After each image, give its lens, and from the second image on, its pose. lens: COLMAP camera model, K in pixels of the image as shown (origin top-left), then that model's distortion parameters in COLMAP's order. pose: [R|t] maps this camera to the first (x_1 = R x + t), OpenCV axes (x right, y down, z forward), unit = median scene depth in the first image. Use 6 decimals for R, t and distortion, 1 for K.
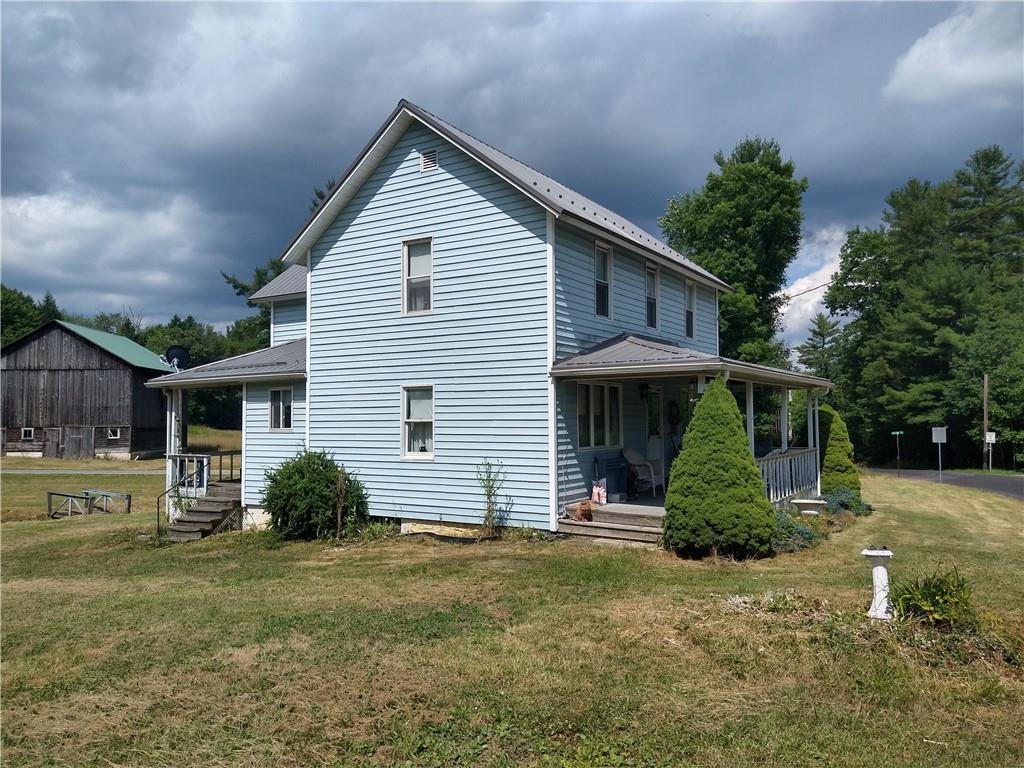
lens RADIAL K [[761.5, 0, 512.0], [0, 761.5, 384.0], [0, 0, 1]] dist [0.090675, -0.144072]
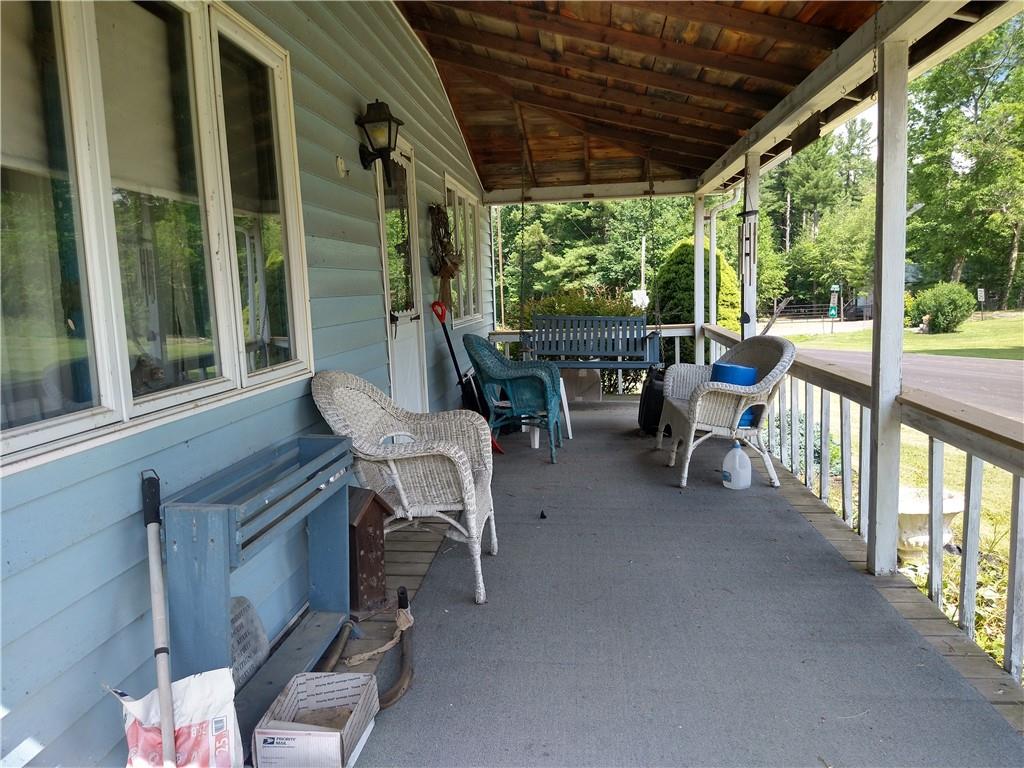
lens RADIAL K [[761.5, 0, 512.0], [0, 761.5, 384.0], [0, 0, 1]] dist [0.090675, -0.144072]
pose [[0.894437, -0.080252, 0.439934, 0.091035], [0.008348, 0.986591, 0.162999, 0.046796], [-0.447116, -0.142120, 0.883113, 0.708708]]
